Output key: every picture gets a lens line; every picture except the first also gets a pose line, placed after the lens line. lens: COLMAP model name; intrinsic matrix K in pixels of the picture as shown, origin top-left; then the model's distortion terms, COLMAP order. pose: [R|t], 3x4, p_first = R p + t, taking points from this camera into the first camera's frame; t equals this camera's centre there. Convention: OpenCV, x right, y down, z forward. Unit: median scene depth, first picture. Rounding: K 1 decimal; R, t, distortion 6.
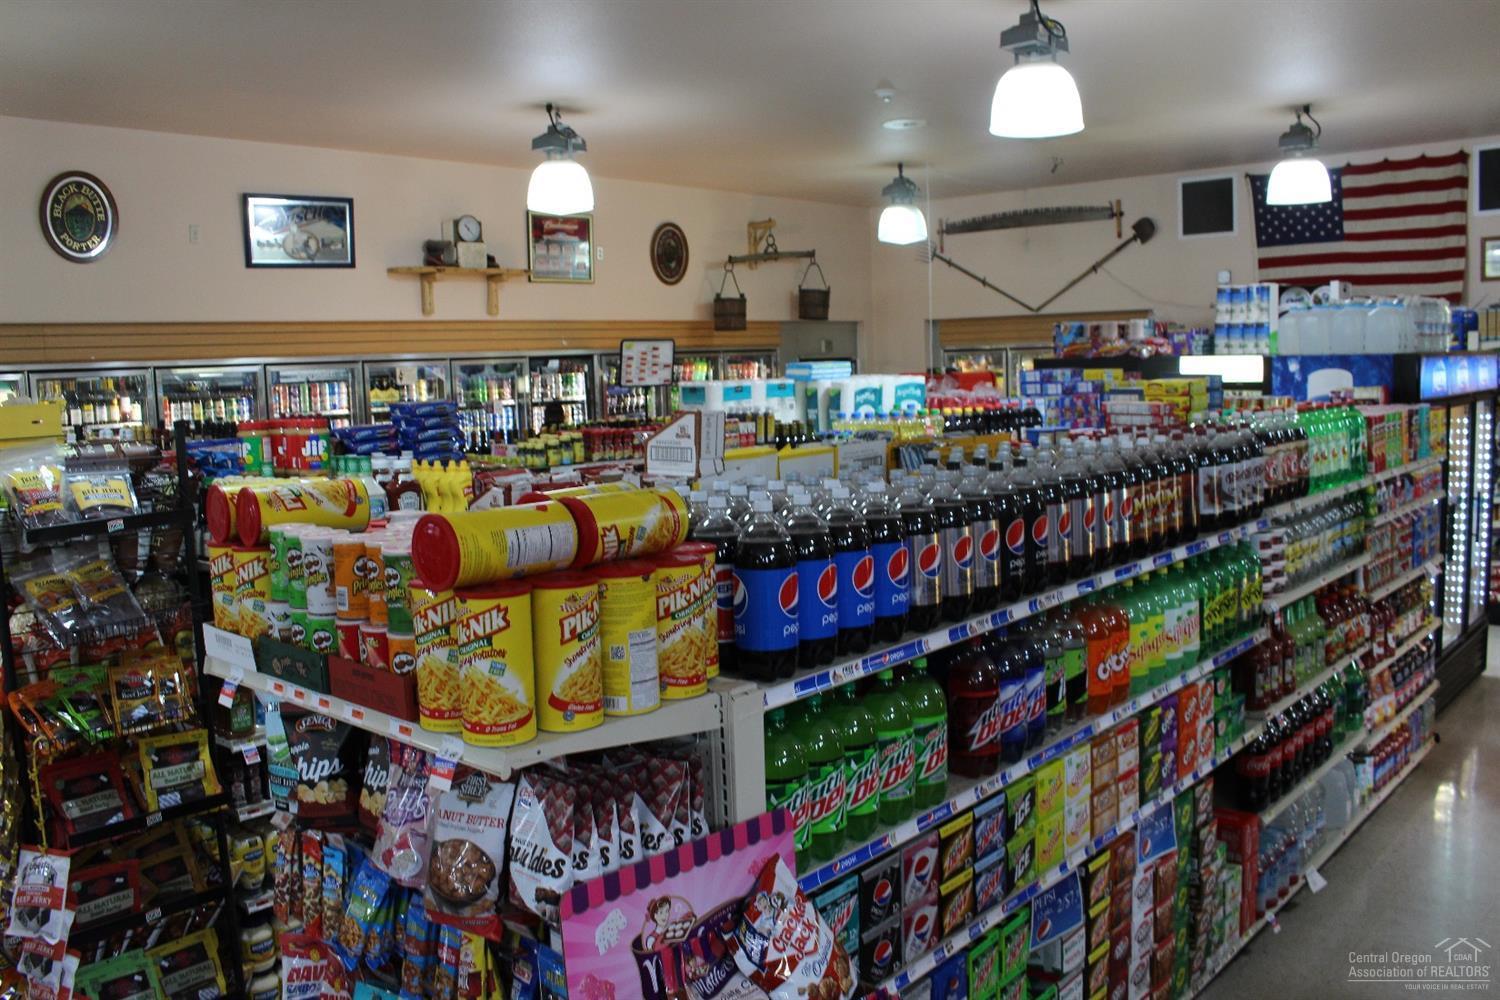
lens RADIAL K [[1220.9, 0, 750.0], [0, 1220.9, 500.0], [0, 0, 1]] dist [-0.166363, 0.134510]
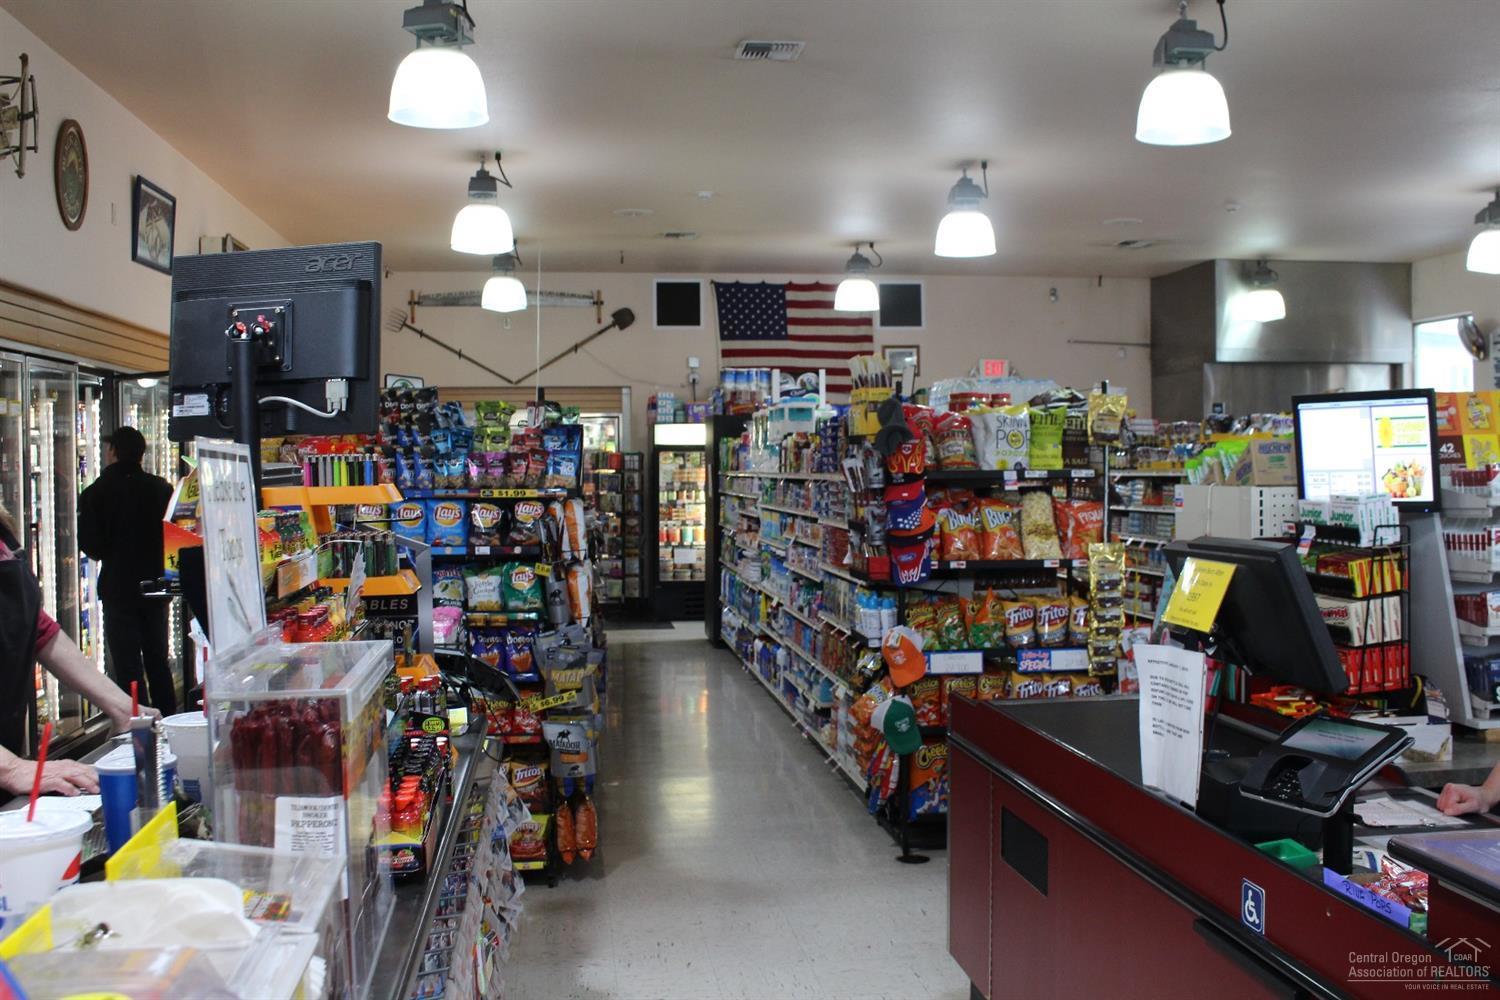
lens RADIAL K [[1432.5, 0, 750.0], [0, 1432.5, 500.0], [0, 0, 1]] dist [-0.115342, 0.019763]
pose [[0.660961, 0.006909, 0.750388, -0.644818], [0.069508, 0.995095, -0.070387, 0.058042], [-0.747194, 0.098681, 0.657239, 0.007458]]
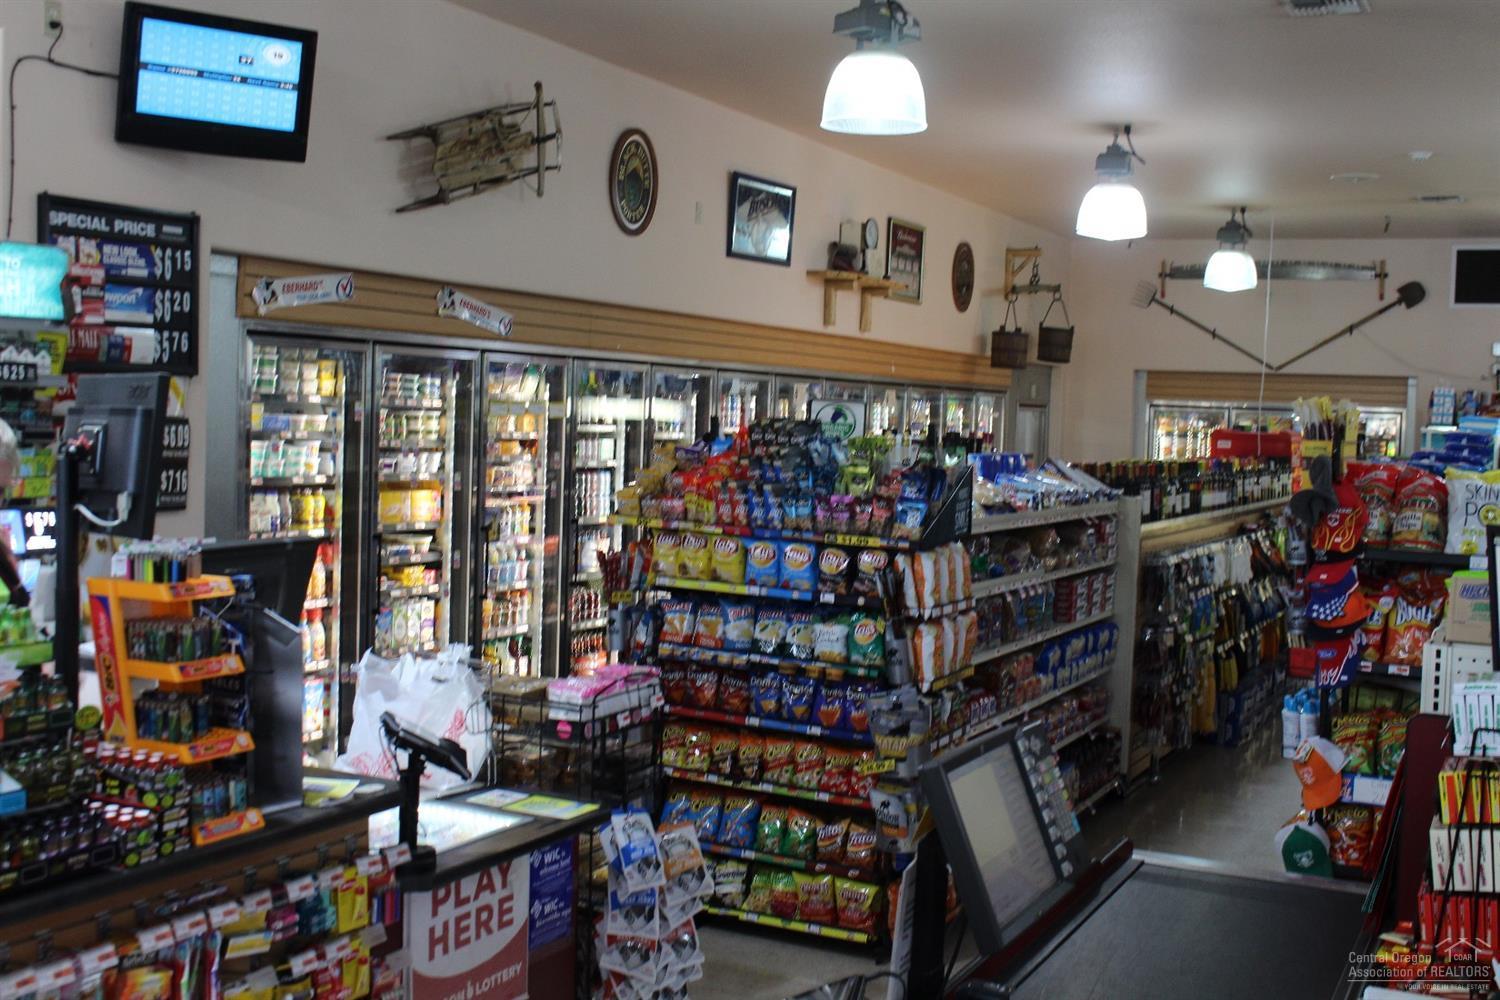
lens RADIAL K [[1625.0, 0, 750.0], [0, 1625.0, 500.0], [0, 0, 1]] dist [-0.143515, 0.169268]
pose [[0.966819, 0.052017, 0.250109, -0.505223], [-0.038168, 0.997474, -0.059913, 0.036703], [-0.252593, 0.048379, 0.966362, -0.097567]]
